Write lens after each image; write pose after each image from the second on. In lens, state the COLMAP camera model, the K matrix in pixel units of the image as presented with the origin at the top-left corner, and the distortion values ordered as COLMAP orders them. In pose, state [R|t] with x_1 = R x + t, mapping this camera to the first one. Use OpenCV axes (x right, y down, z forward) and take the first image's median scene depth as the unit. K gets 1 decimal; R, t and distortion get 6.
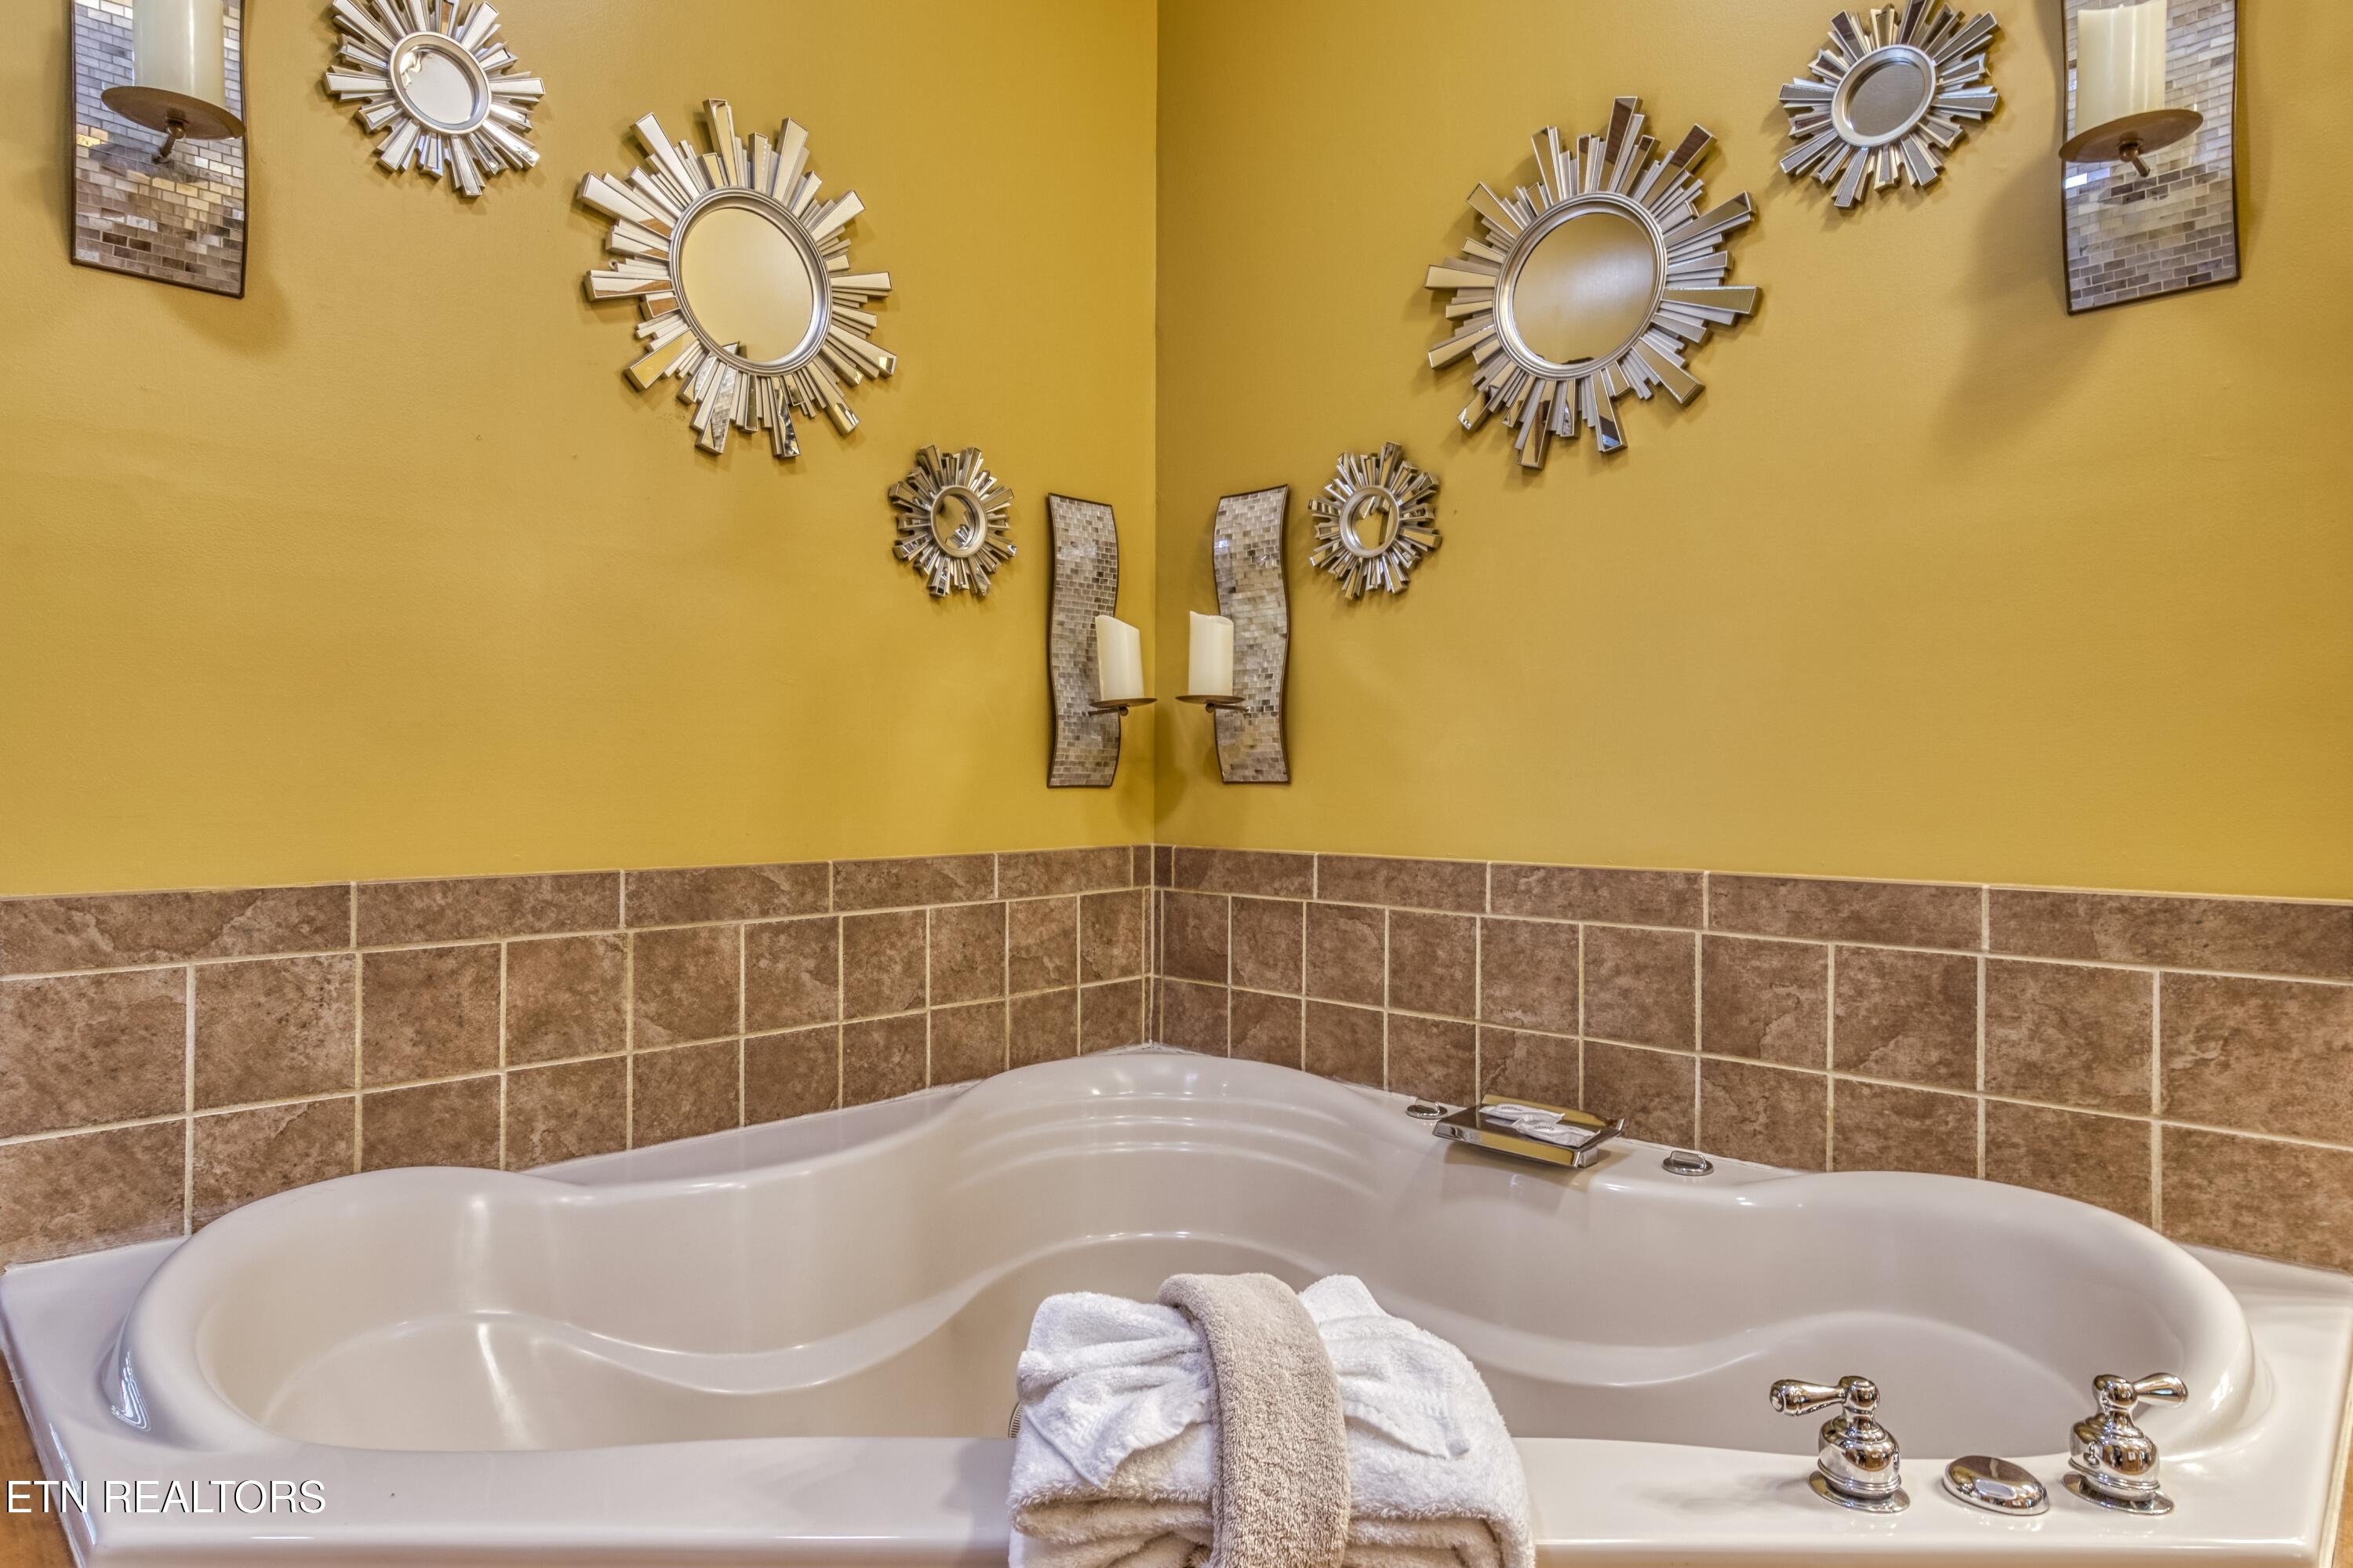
lens RADIAL K [[1334.0, 0, 1173.5], [0, 1334.0, 773.1], [0, 0, 1]] dist [-0.003204, 0.000869]
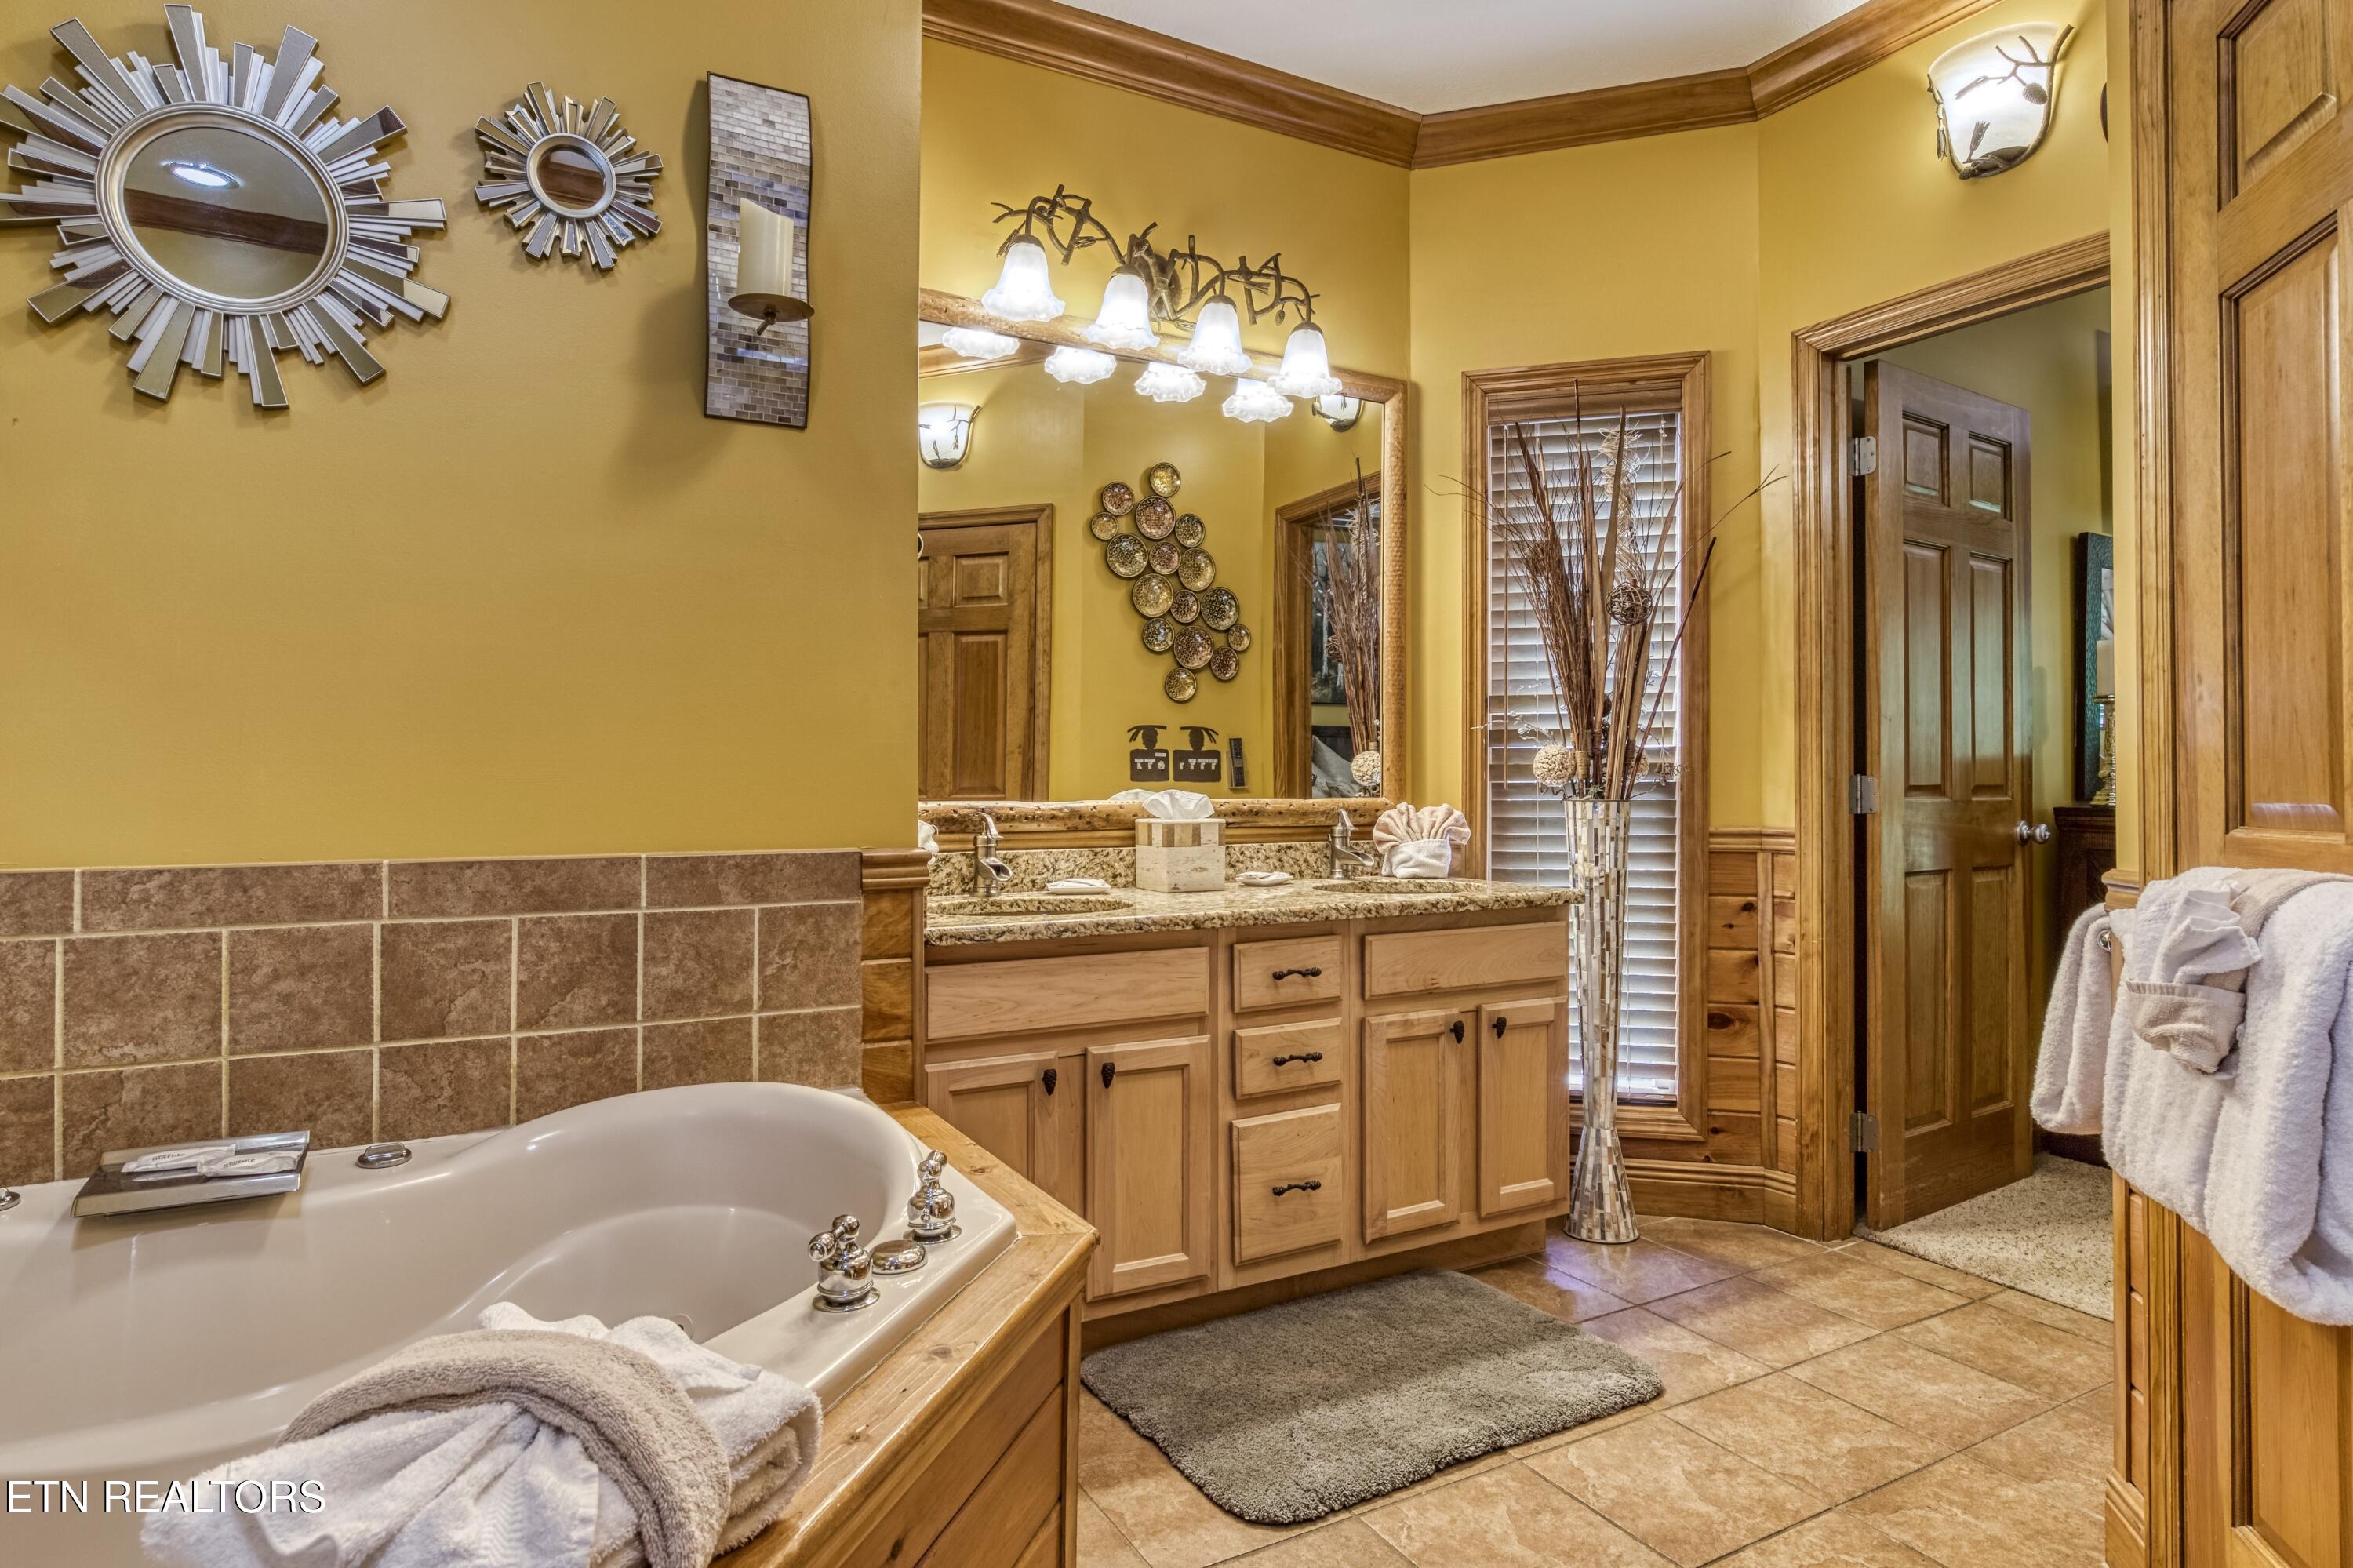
lens RADIAL K [[1226.6, 0, 1178.7], [0, 1226.6, 777.0], [0, 0, 1]] dist [-0.005300, -0.001455]
pose [[0.305673, -0.003563, 0.952130, -0.284069], [-0.010420, 0.999921, 0.007087, -0.001392], [-0.952079, -0.012087, 0.305612, 0.153974]]
